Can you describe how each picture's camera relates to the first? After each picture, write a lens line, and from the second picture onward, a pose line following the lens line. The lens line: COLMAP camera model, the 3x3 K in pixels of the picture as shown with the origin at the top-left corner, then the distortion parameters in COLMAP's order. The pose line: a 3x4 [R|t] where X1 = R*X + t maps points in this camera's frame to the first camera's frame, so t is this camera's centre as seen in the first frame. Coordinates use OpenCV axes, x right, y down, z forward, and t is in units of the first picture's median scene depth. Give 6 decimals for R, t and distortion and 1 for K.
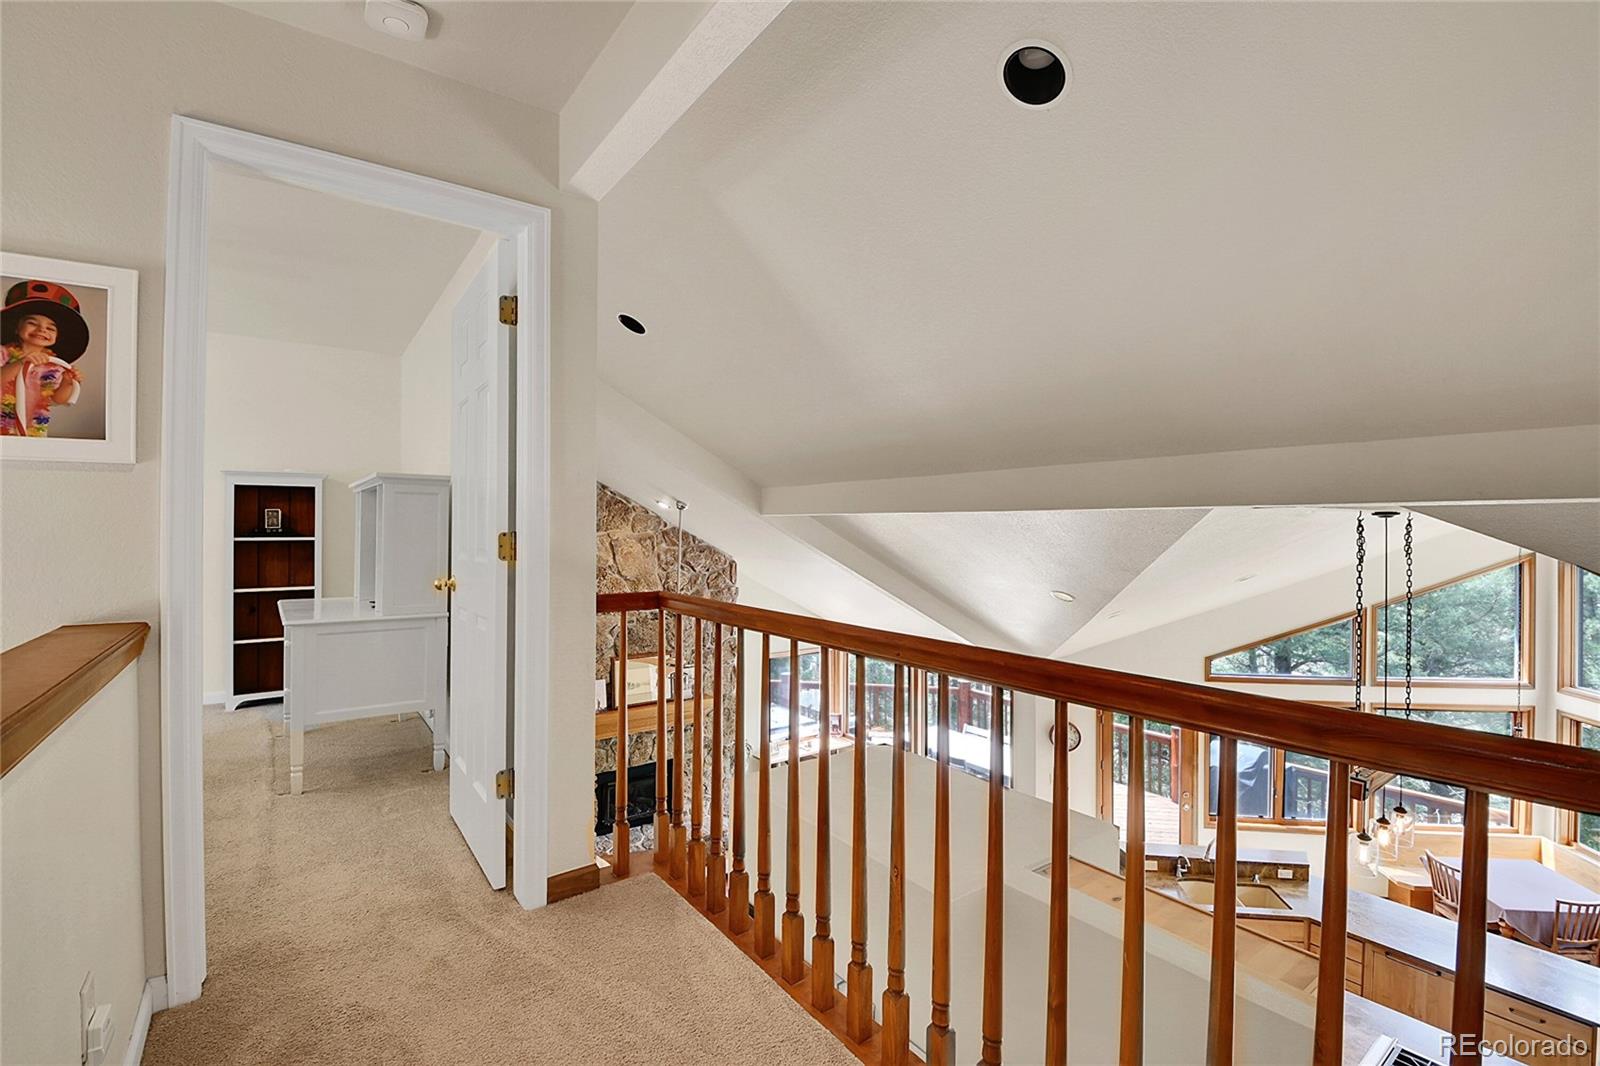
lens RADIAL K [[699.3, 0, 804.7], [0, 699.3, 525.8], [0, 0, 1]] dist [-0.000696, -0.007108]
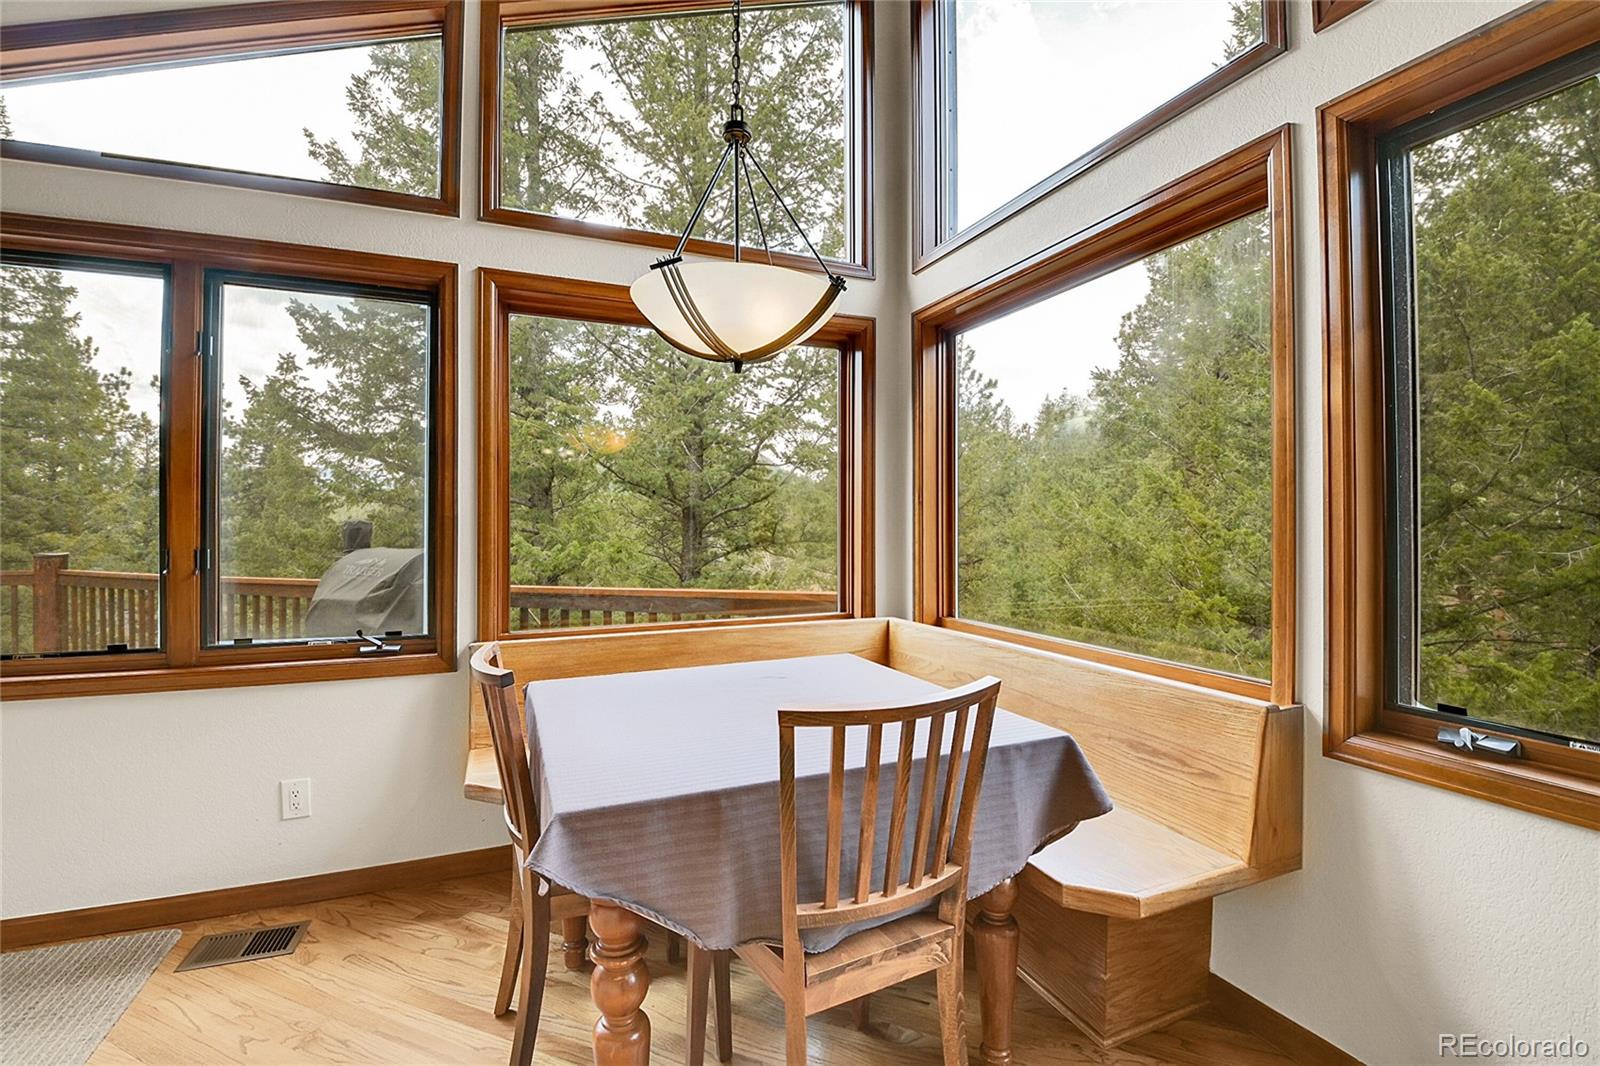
lens RADIAL K [[699.3, 0, 804.7], [0, 699.3, 525.8], [0, 0, 1]] dist [-0.000696, -0.007108]
pose [[0.849036, -0.010825, 0.528224, 0.577887], [0.010308, 0.999939, 0.003923, 0.284739], [-0.528234, 0.002114, 0.849096, 0.481774]]
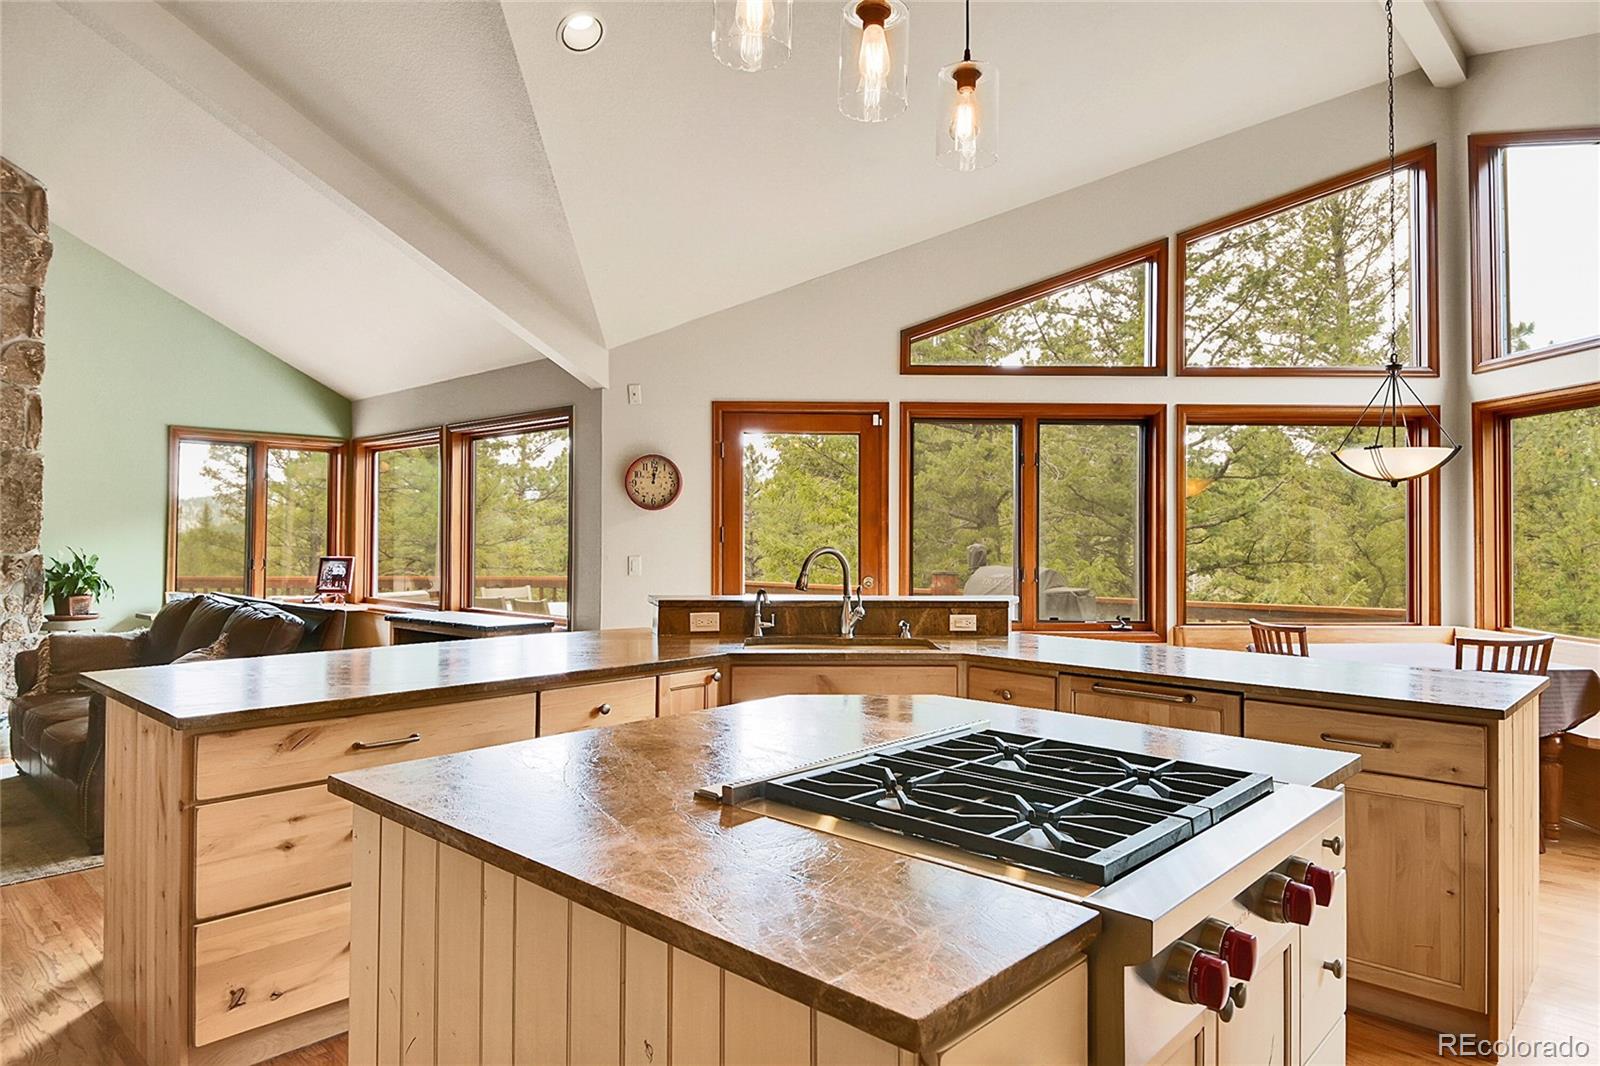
lens RADIAL K [[972.7, 0, 774.5], [0, 972.7, 507.8], [0, 0, 1]] dist [-0.002723, -0.027780]
pose [[0.987896, -0.002440, 0.155098, 0.279306], [0.005982, 0.999732, -0.022371, 0.266454], [-0.155002, 0.023028, 0.987646, 0.214086]]
